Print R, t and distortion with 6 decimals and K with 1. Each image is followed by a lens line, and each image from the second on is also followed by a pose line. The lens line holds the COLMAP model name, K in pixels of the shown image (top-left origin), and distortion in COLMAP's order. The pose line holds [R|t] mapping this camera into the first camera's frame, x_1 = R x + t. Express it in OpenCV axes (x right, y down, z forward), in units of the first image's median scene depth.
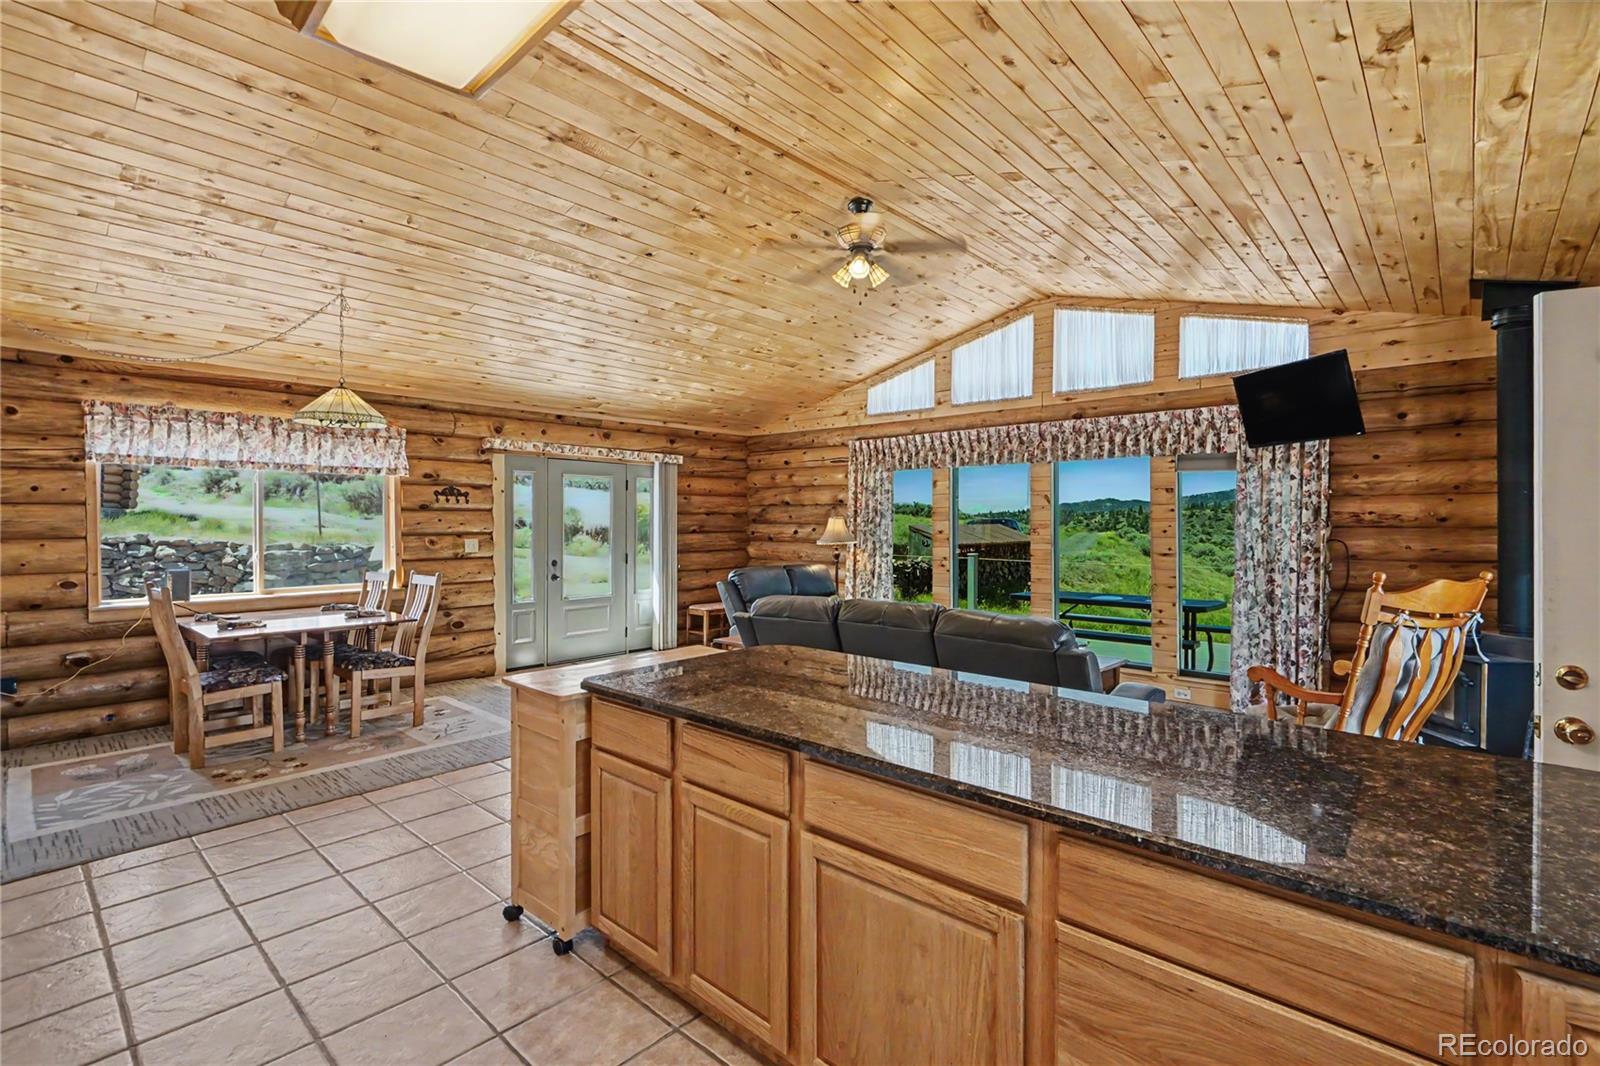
lens RADIAL K [[744.5, 0, 801.3], [0, 744.5, 531.1], [0, 0, 1]] dist [-0.002890, 0.001297]
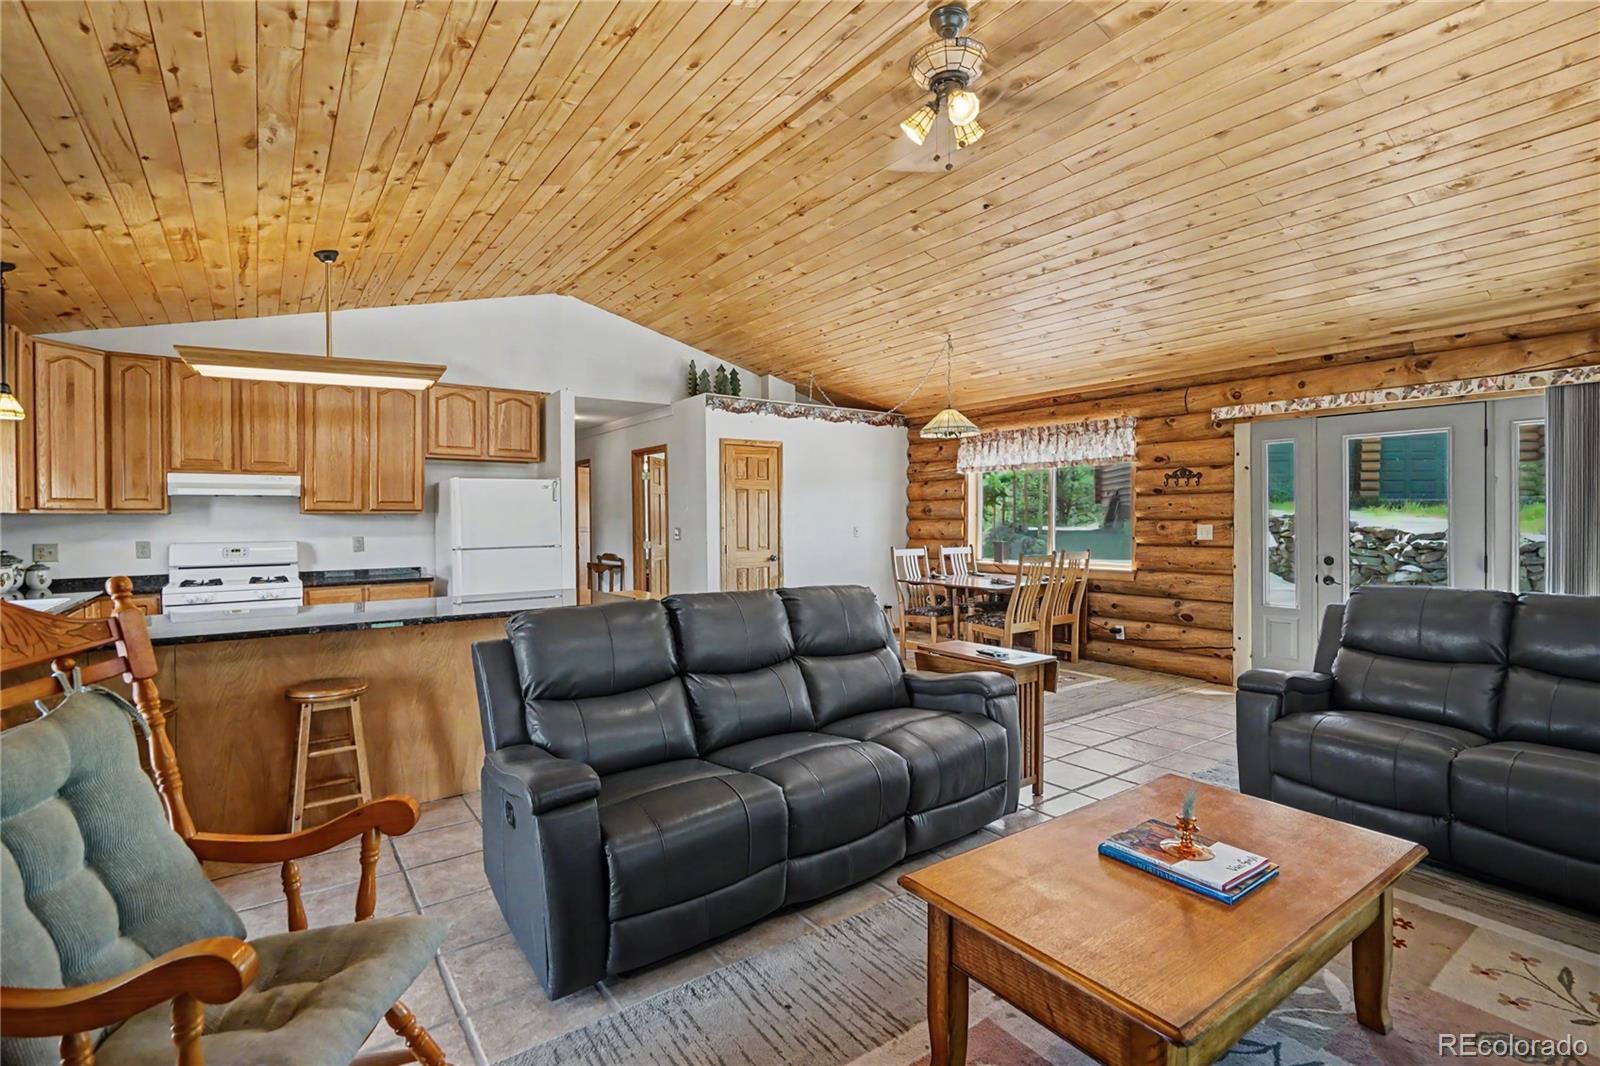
lens RADIAL K [[744.5, 0, 798.5], [0, 744.5, 524.5], [0, 0, 1]] dist [-0.002890, 0.001297]
pose [[-0.217107, 0.010254, -0.976094, 0.543908], [-0.005574, 0.999916, 0.011744, 0.002838], [0.976132, 0.007990, -0.217031, 0.731195]]
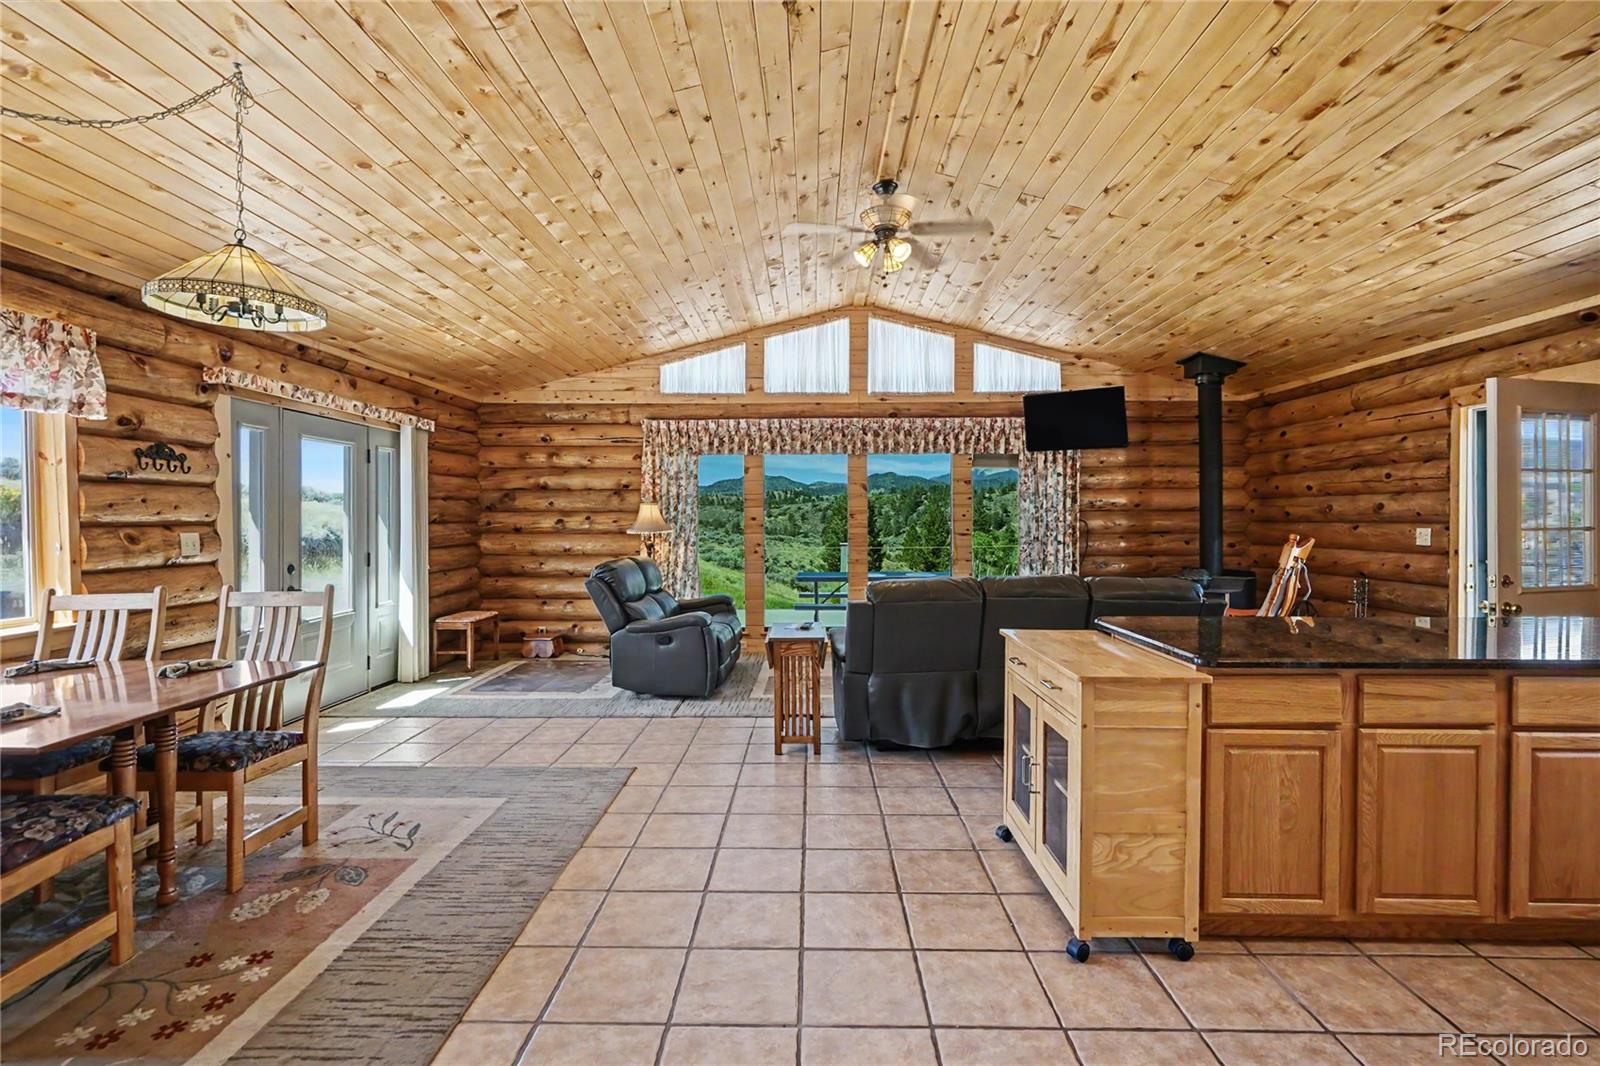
lens RADIAL K [[744.5, 0, 805.3], [0, 744.5, 527.2], [0, 0, 1]] dist [-0.002890, 0.001297]
pose [[0.750992, -0.012574, 0.660192, -0.474926], [0.011573, 0.999916, 0.005879, 0.008448], [-0.660210, 0.003225, 0.751074, 0.229579]]
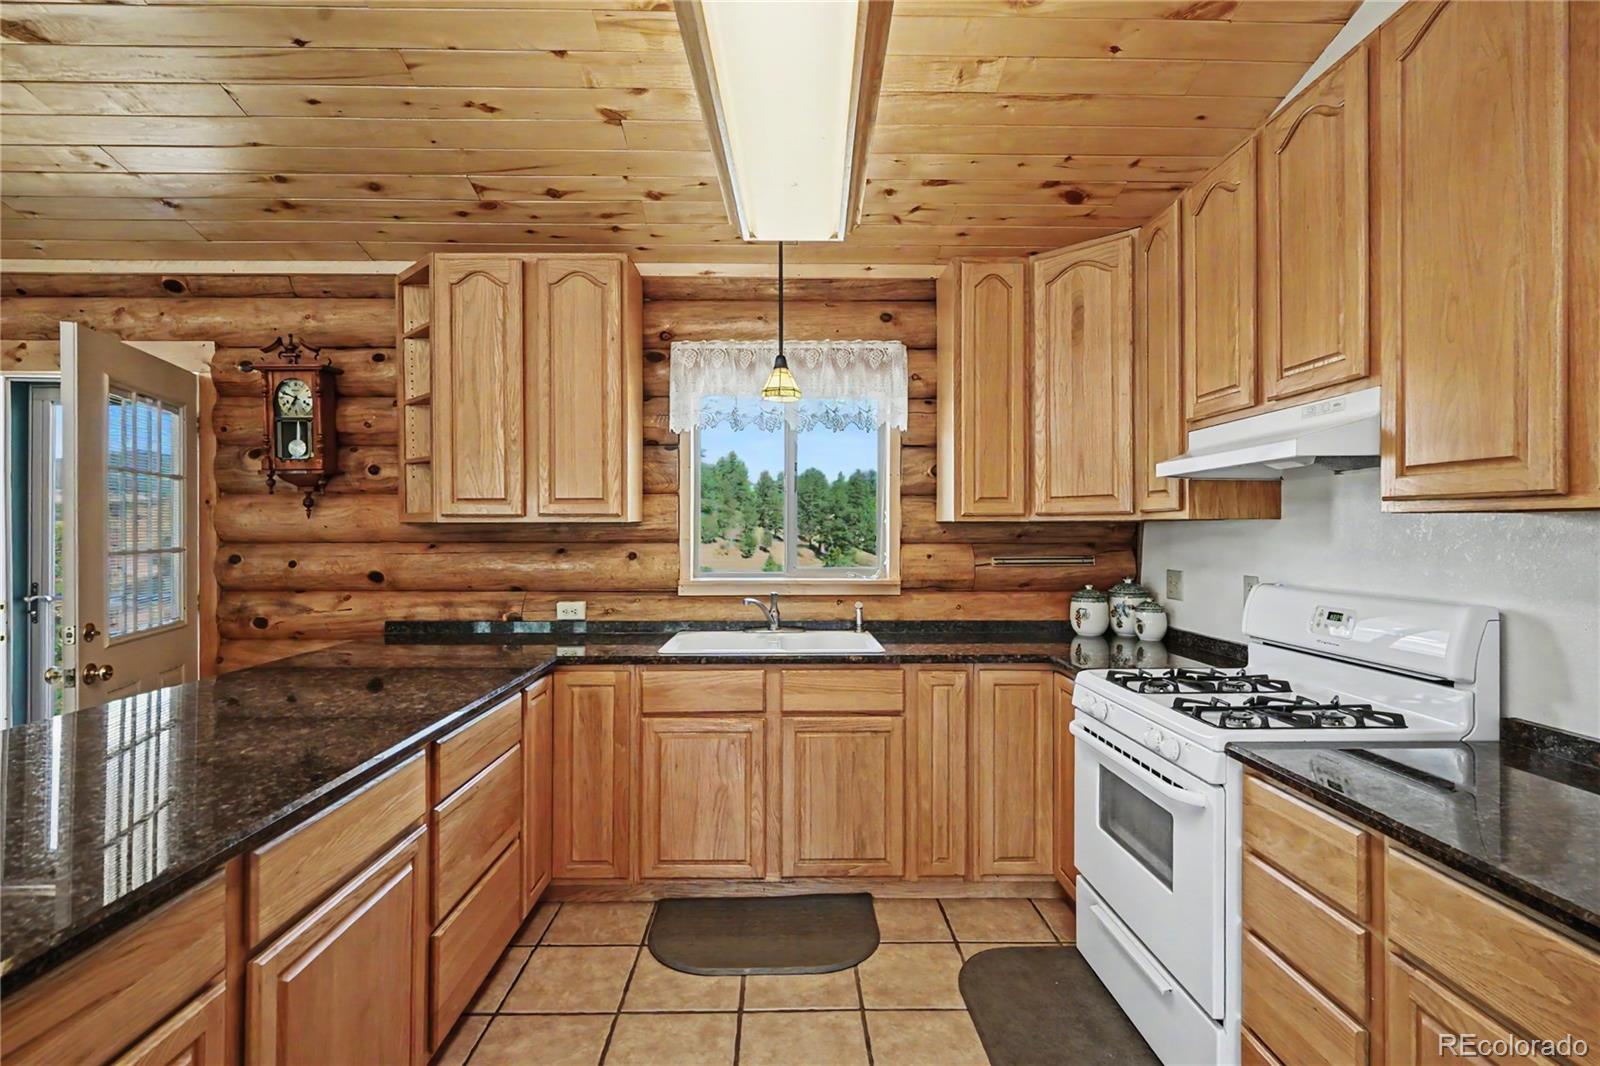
lens RADIAL K [[744.5, 0, 797.7], [0, 744.5, 530.2], [0, 0, 1]] dist [-0.002890, 0.001297]
pose [[-0.680106, -0.003770, 0.733104, -0.221451], [0.003868, 0.999954, 0.008730, 0.004805], [-0.733104, 0.008773, -0.680060, 0.296290]]
